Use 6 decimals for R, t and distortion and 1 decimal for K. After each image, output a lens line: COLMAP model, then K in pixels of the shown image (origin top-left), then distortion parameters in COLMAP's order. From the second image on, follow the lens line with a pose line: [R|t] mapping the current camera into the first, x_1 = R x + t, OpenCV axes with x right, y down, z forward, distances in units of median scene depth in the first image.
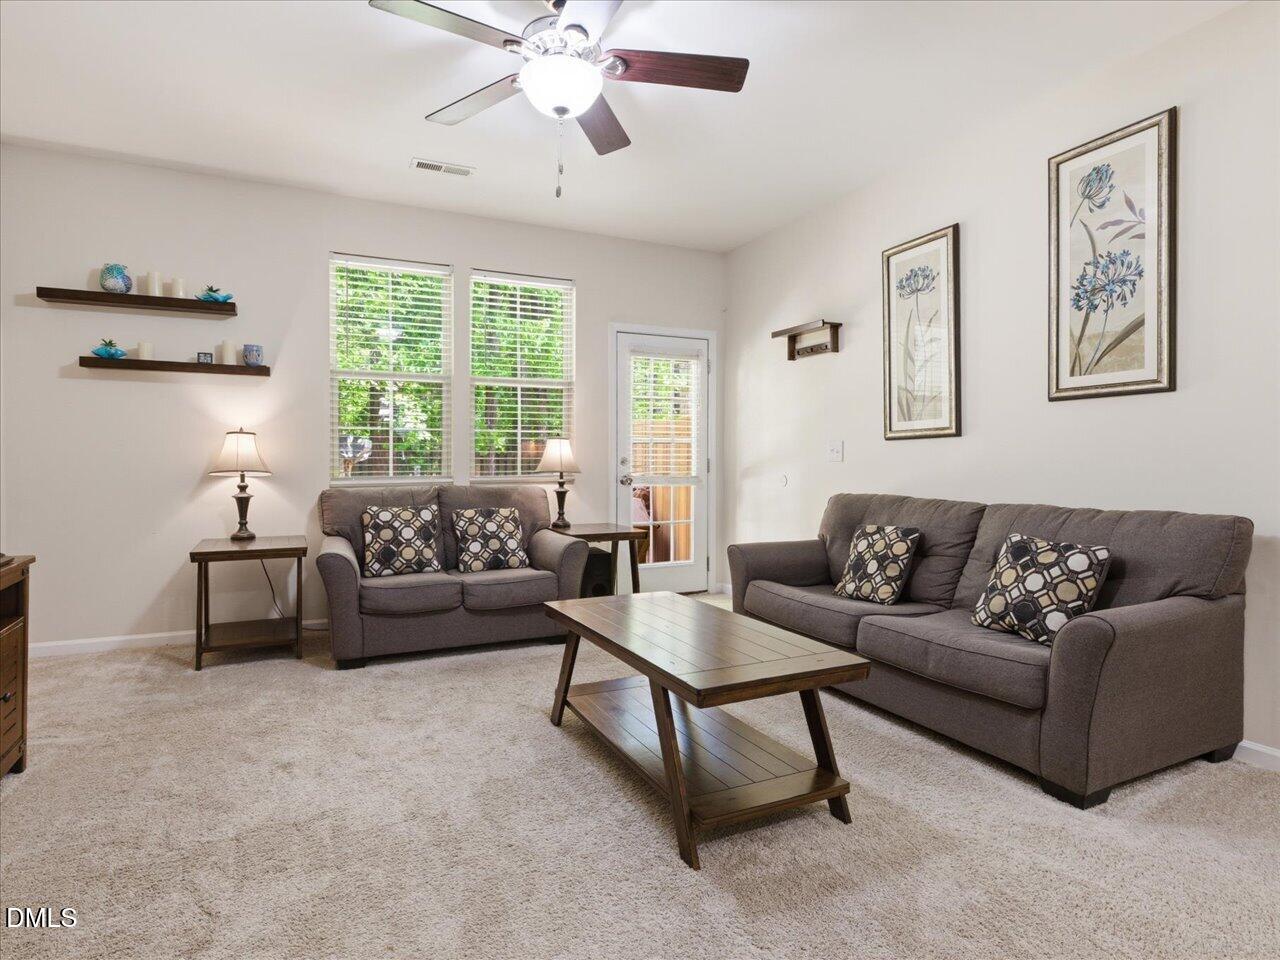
lens RADIAL K [[685.2, 0, 638.5], [0, 685.2, 473.5], [0, 0, 1]] dist [-0.025177, 0.000037]
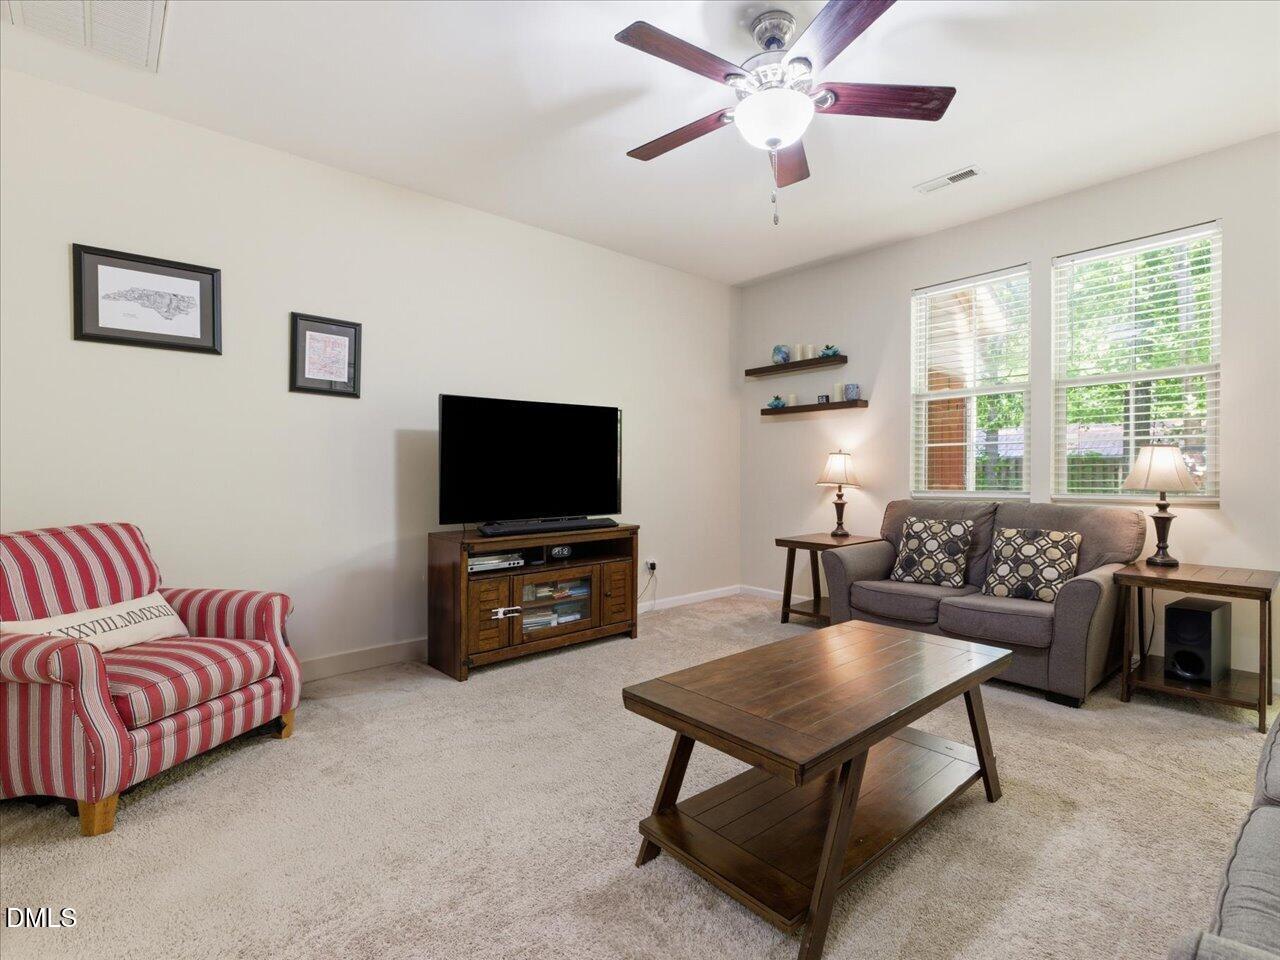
lens RADIAL K [[617.0, 0, 640.2], [0, 617.0, 472.4], [0, 0, 1]] dist [0.011327, -0.000021]
pose [[0.256053, -0.002889, -0.966658, 0.461783], [-0.015564, 0.999854, -0.007111, -0.010033], [0.966537, 0.016866, 0.255971, 0.331712]]
